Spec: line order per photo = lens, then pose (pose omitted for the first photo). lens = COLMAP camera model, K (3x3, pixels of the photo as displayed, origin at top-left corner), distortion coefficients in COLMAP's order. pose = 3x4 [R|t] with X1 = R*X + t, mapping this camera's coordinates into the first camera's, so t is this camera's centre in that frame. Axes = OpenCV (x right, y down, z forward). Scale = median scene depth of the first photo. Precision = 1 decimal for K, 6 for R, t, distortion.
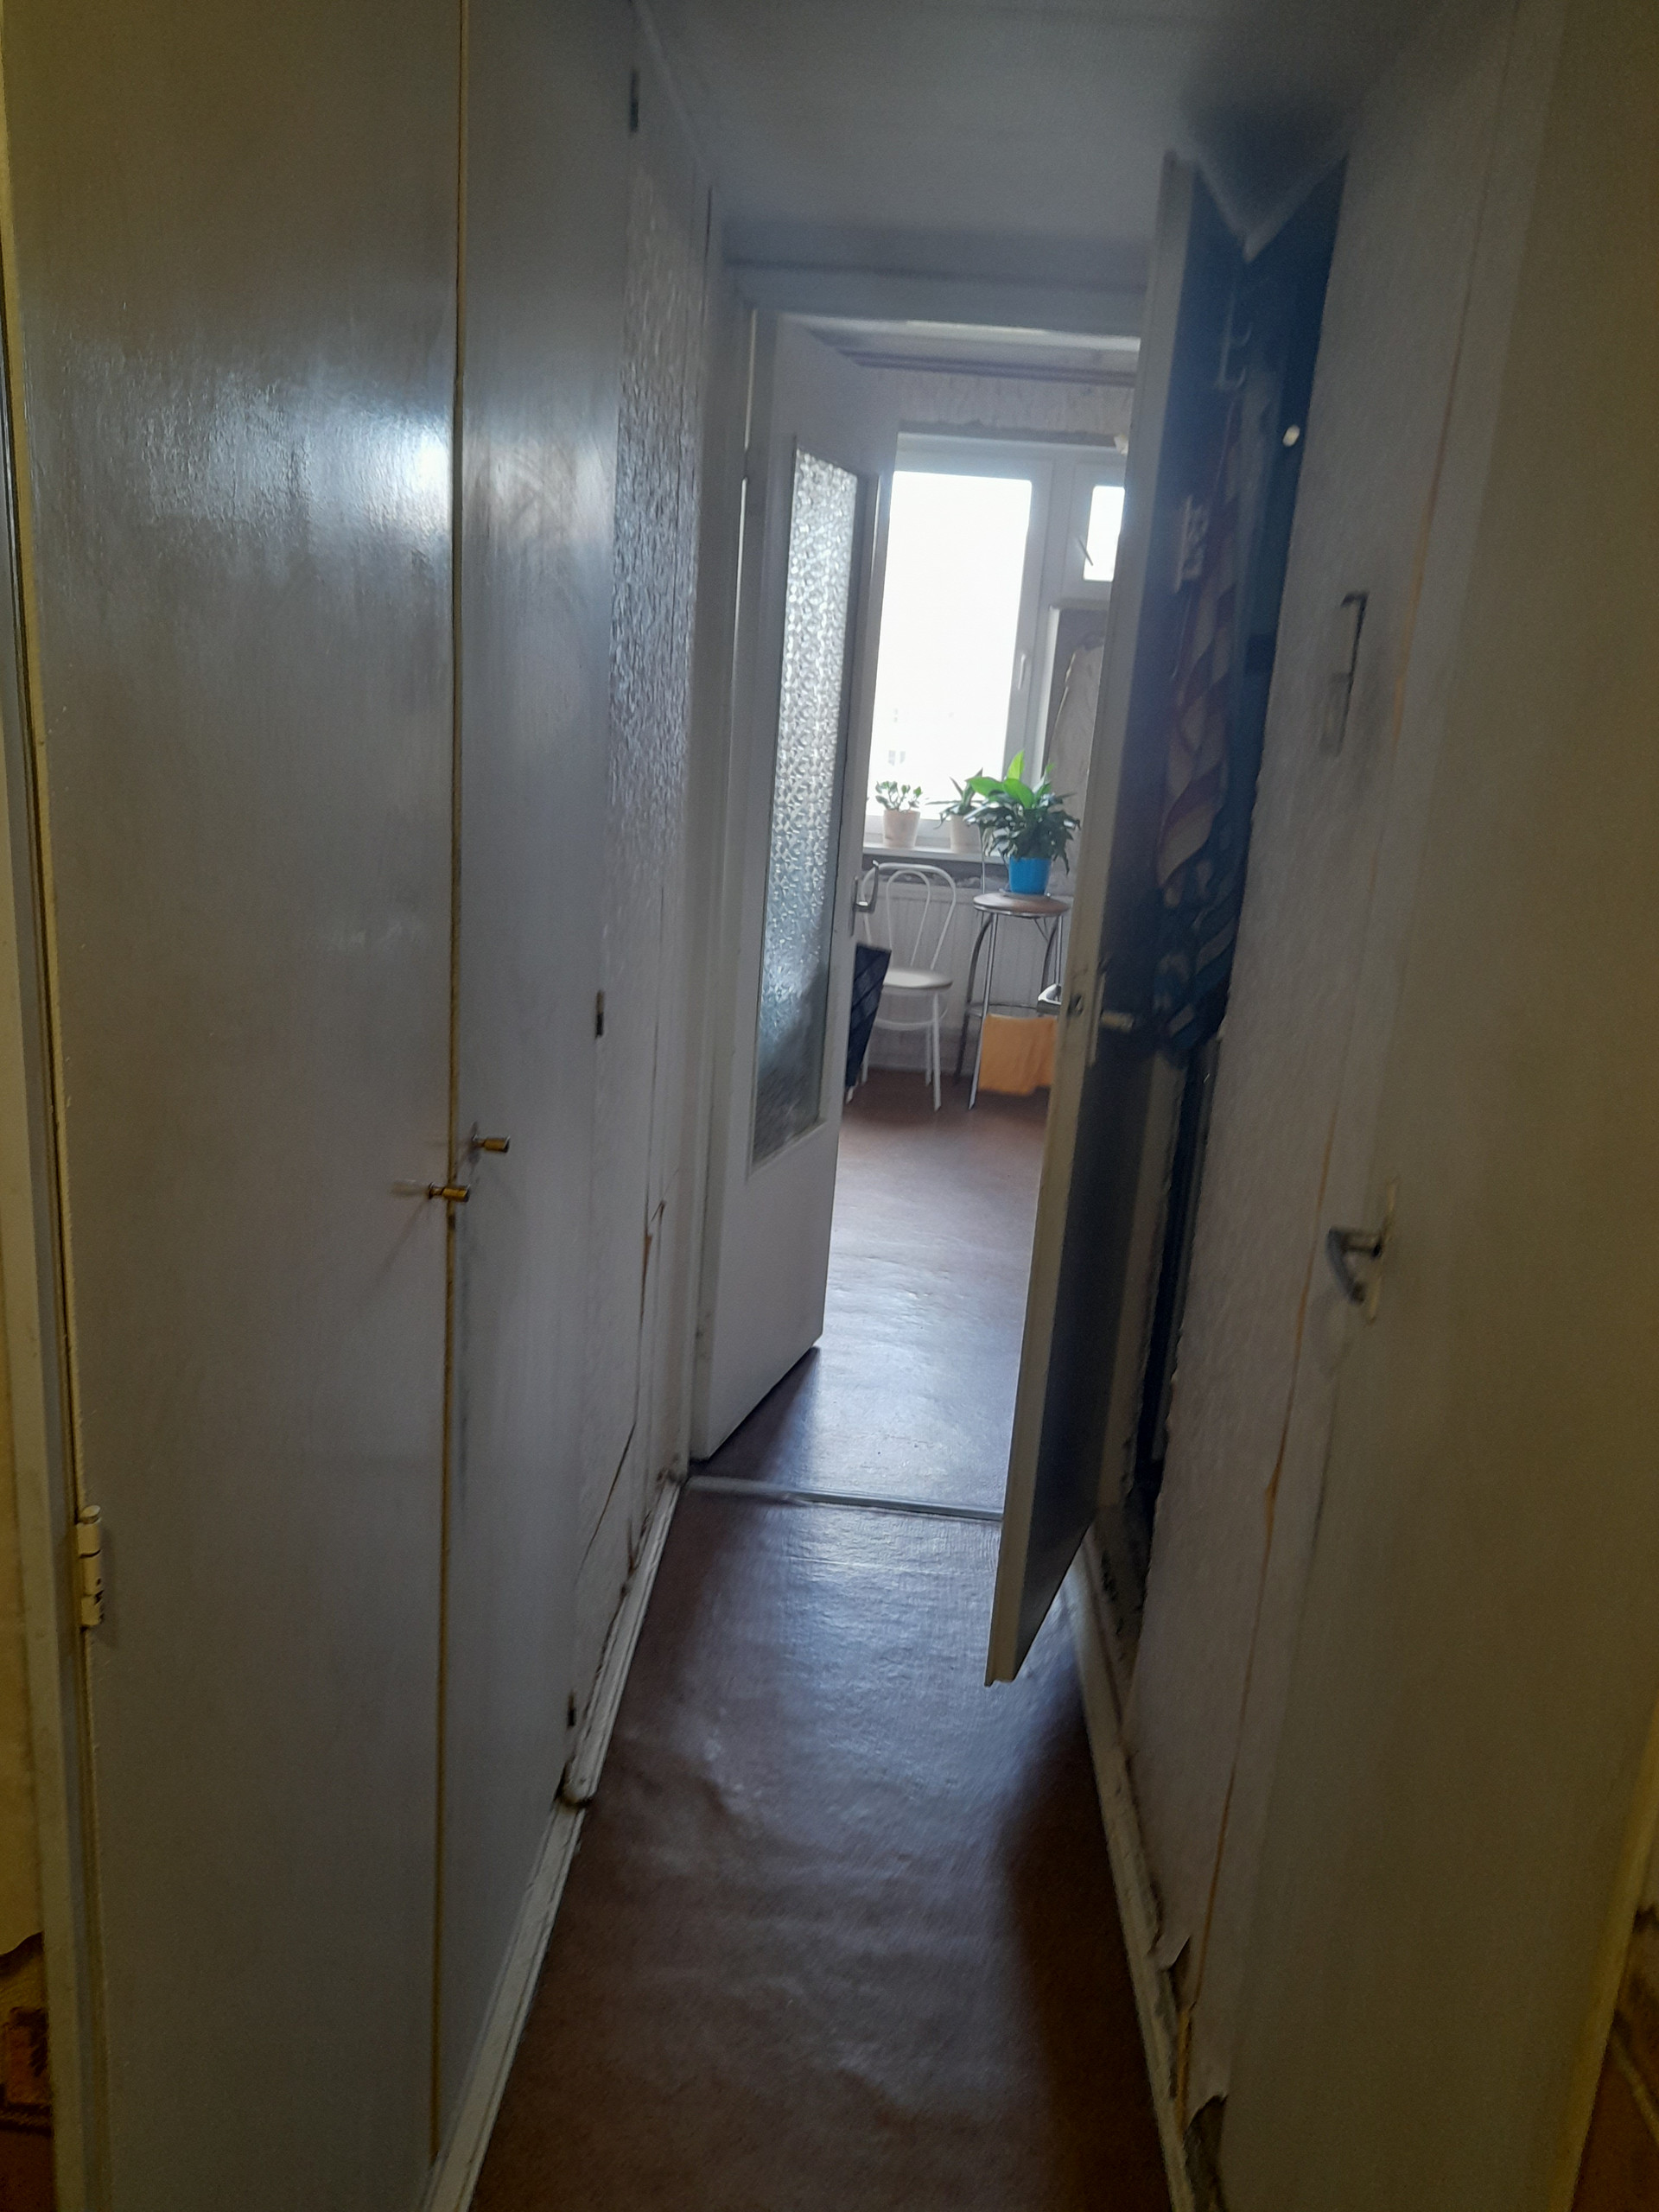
lens RADIAL K [[1595.6, 0, 829.5], [0, 1595.6, 1106.0], [0, 0, 1]] dist [0.023622, -0.002364]
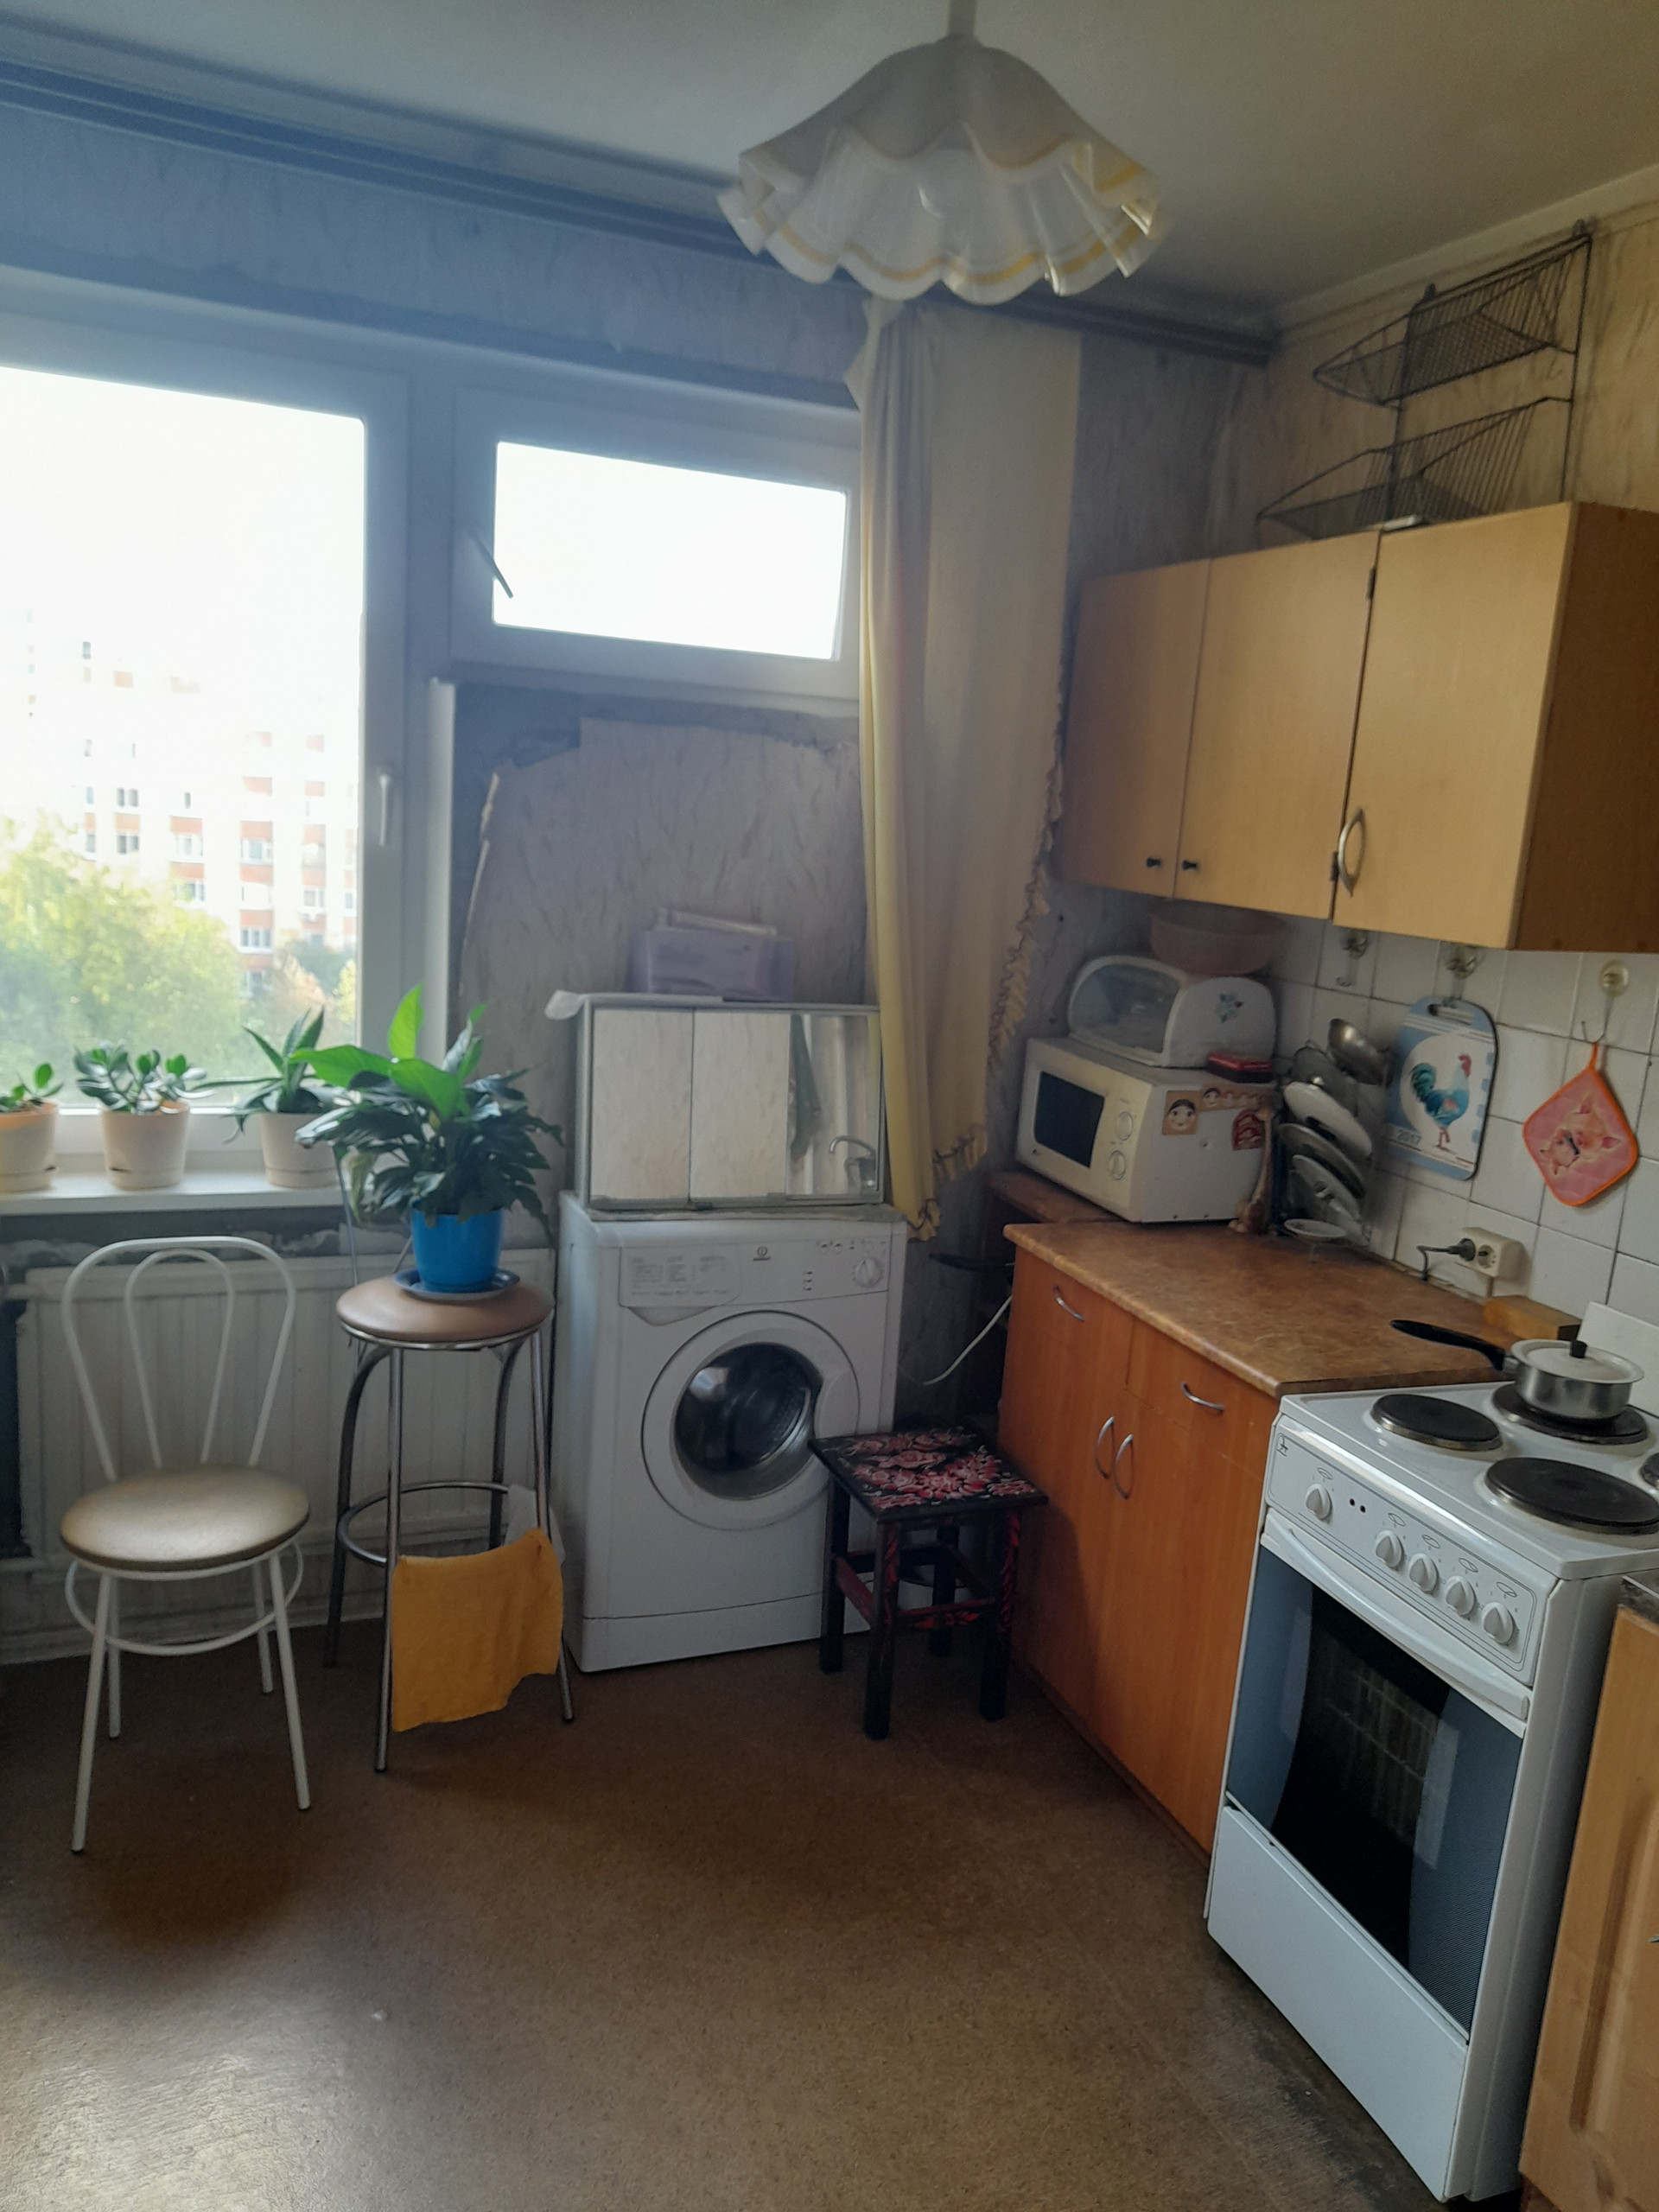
lens RADIAL K [[1595.6, 0, 829.5], [0, 1595.6, 1106.0], [0, 0, 1]] dist [0.023622, -0.002364]
pose [[0.900229, -0.094967, 0.424934, 0.027552], [0.110848, 0.993756, -0.012742, -0.162286], [-0.421070, 0.058574, 0.905135, 0.512823]]
